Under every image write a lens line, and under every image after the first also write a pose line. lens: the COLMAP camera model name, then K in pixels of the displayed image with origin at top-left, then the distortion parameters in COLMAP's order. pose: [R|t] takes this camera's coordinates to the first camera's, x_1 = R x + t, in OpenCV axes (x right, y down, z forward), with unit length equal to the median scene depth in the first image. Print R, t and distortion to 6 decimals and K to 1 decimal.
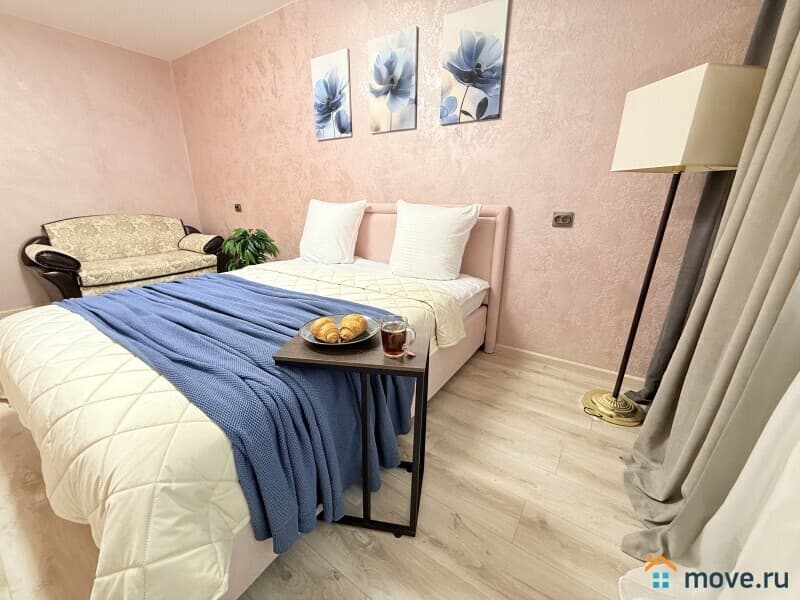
lens RADIAL K [[319.4, 0, 400.0], [0, 319.4, 300.0], [0, 0, 1]] dist [-0.000390, 0.000265]
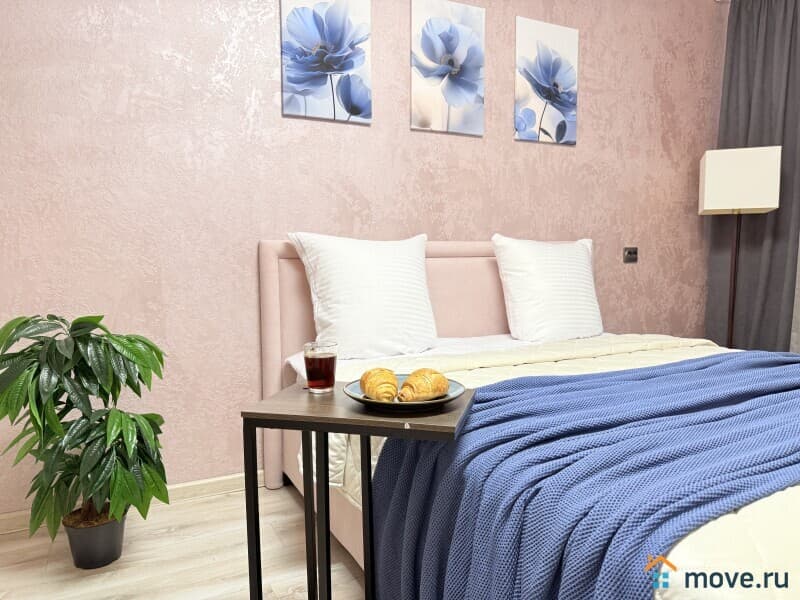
lens RADIAL K [[563.8, 0, 400.0], [0, 563.8, 300.0], [0, 0, 1]] dist [0.094155, -0.168089]
pose [[0.500299, -0.069226, 0.863081, -1.157648], [0.277689, 0.956973, -0.084210, -0.145961], [-0.820116, 0.281798, 0.497996, 0.647421]]
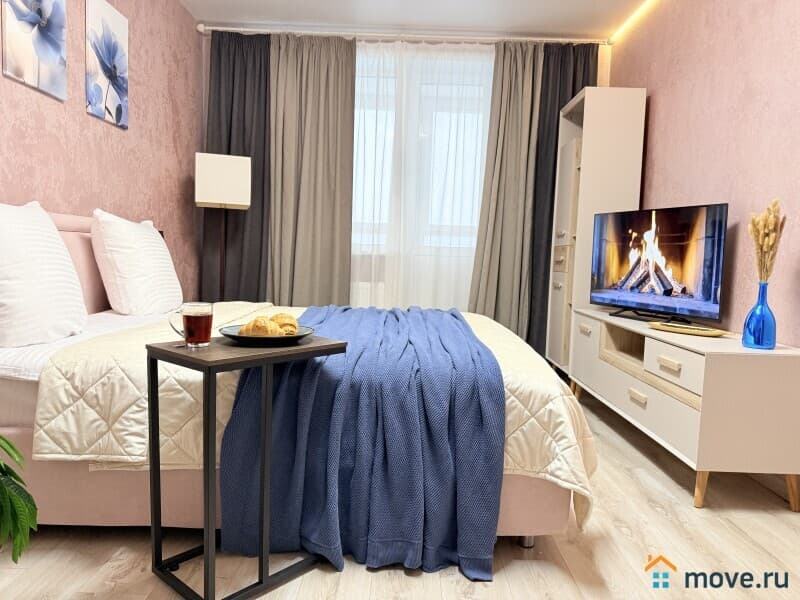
lens RADIAL K [[570.8, 0, 399.7], [0, 570.8, 307.0], [0, 0, 1]] dist [-0.001608, -0.003417]
pose [[-0.550187, -0.096563, 0.829439, -1.352778], [0.226215, 0.938913, 0.259362, -0.299613], [-0.803816, 0.330329, -0.494734, 1.189425]]
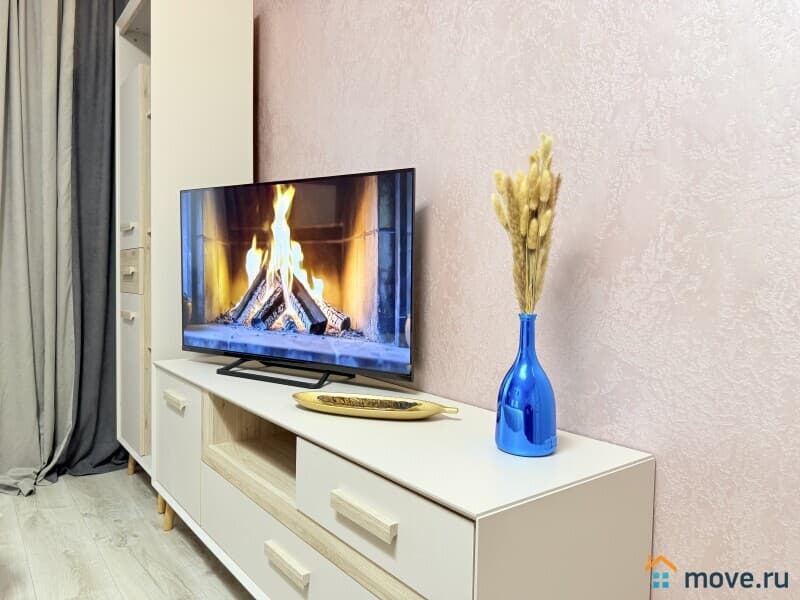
lens RADIAL K [[563.8, 0, 400.0], [0, 563.8, 300.0], [0, 0, 1]] dist [0.094155, -0.168089]
pose [[-0.948130, -0.031547, 0.316315, -0.926113], [0.079729, 0.939657, 0.332697, -0.118482], [-0.307723, 0.340660, -0.888402, 0.632273]]
